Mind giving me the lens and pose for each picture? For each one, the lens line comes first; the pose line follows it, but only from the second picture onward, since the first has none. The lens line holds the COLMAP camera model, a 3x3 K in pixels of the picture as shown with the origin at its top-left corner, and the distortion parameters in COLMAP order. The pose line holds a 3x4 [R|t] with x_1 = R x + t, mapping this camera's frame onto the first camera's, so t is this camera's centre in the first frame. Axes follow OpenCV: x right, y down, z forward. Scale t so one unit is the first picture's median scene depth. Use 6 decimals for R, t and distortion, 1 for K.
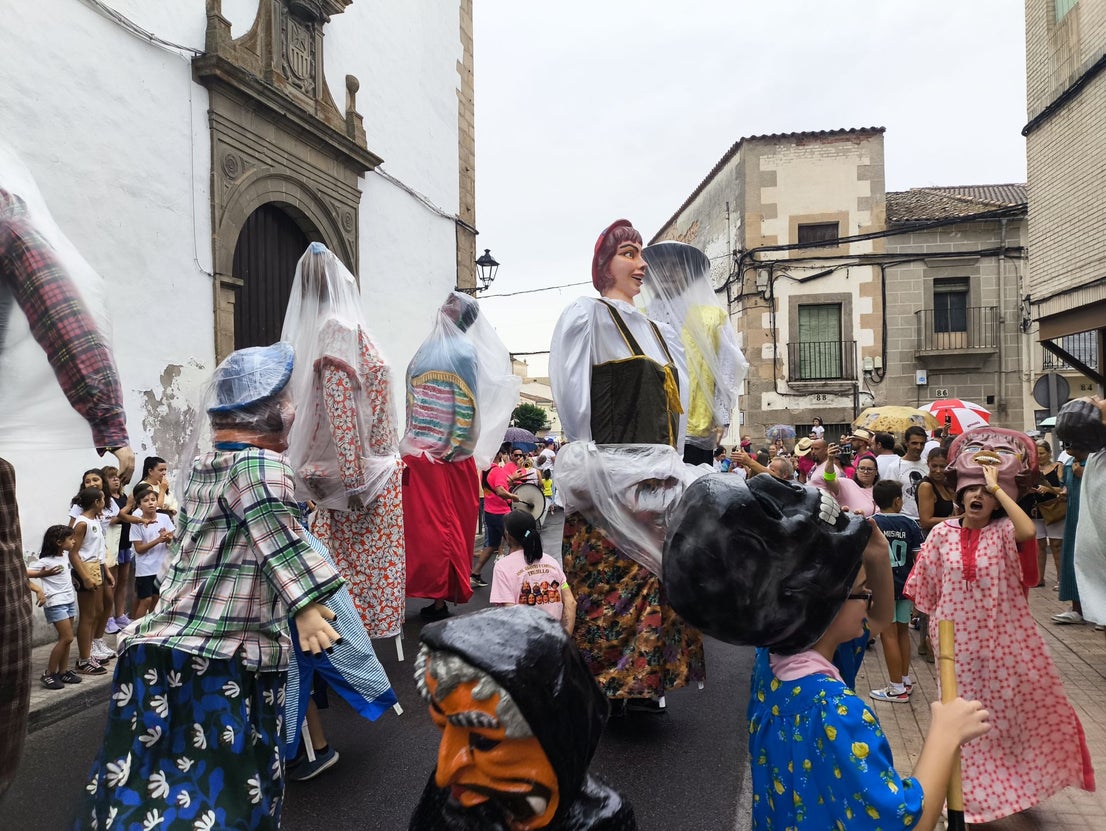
lens RADIAL K [[796.1, 0, 550.9], [0, 796.1, 421.5], [0, 0, 1]] dist [0.109781, -0.229481]
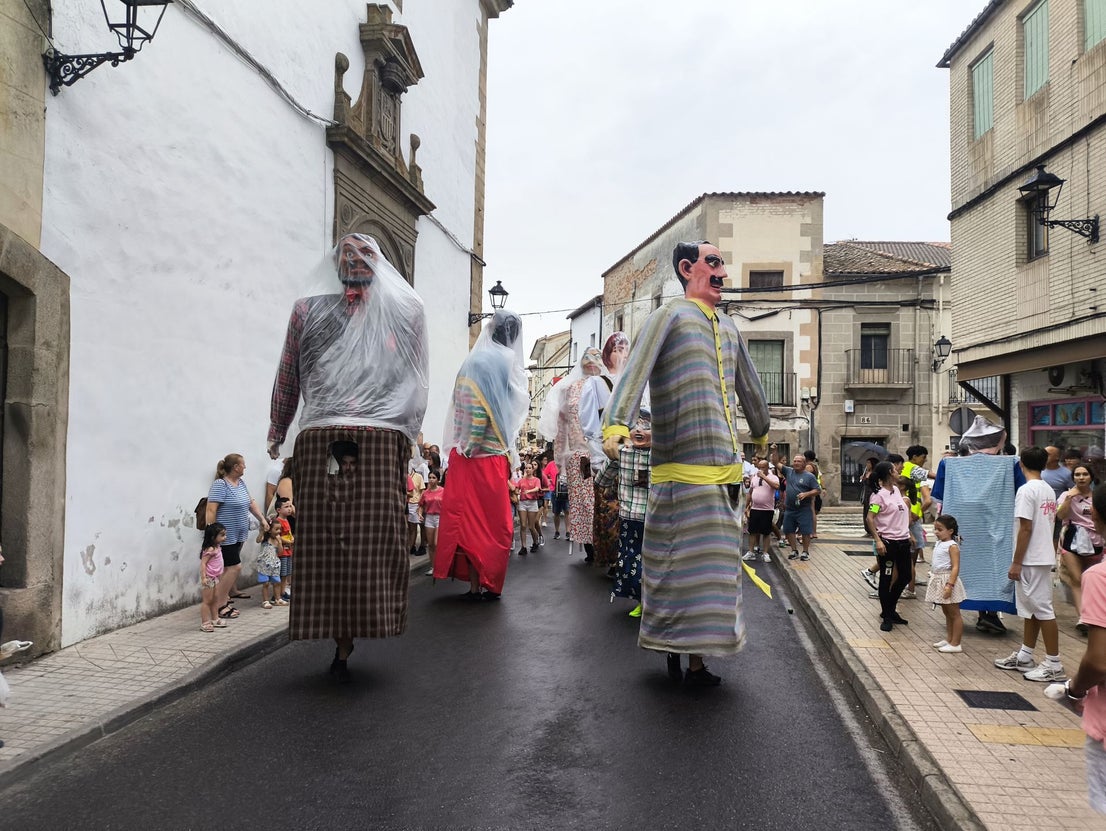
lens RADIAL K [[800.9, 0, 537.2], [0, 800.9, 417.8], [0, 0, 1]] dist [0.047871, -0.098398]
pose [[0.994351, 0.036337, 0.099730, -0.109929], [-0.033937, 0.999095, -0.025657, 0.007458], [-0.100572, 0.022127, 0.994684, -0.121665]]
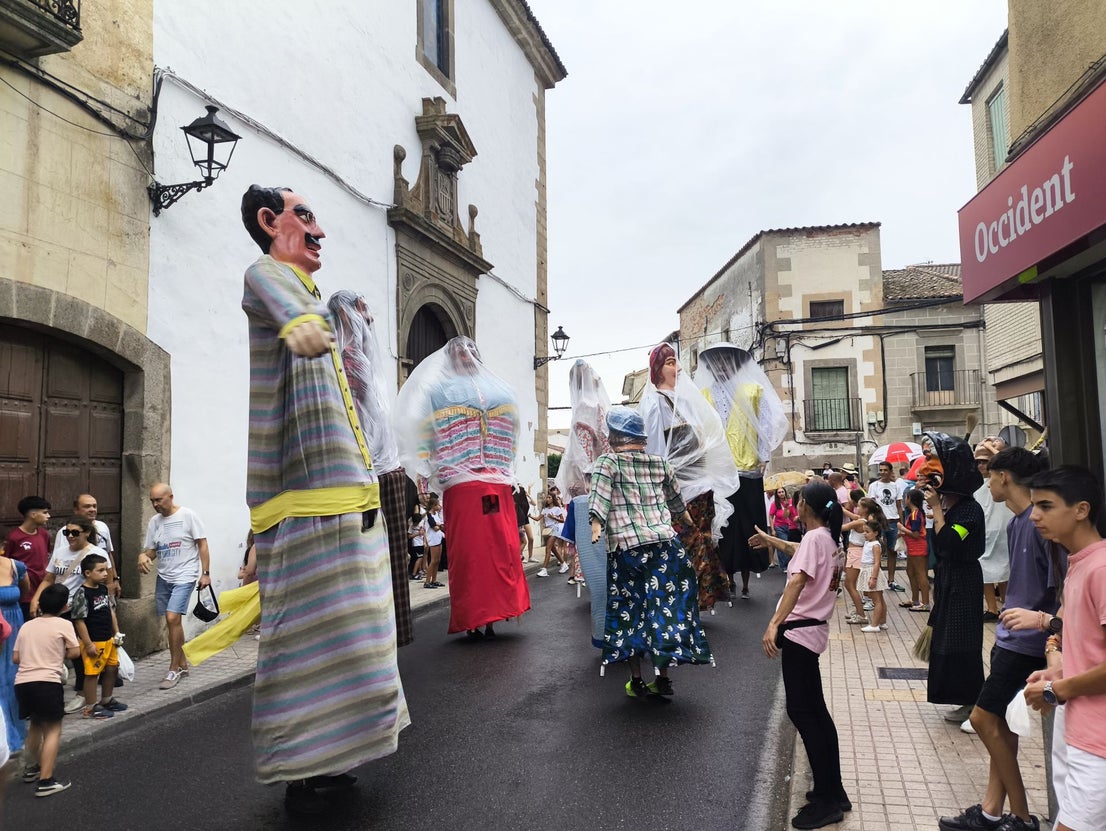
lens RADIAL K [[796.0, 0, 553.0], [0, 796.0, 415.5], [0, 0, 1]] dist [0.096138, -0.209165]
pose [[0.999869, -0.001247, -0.016117, -0.059162], [0.000100, 0.997478, -0.070972, 0.010033], [0.016165, 0.070961, 0.997348, -0.196234]]
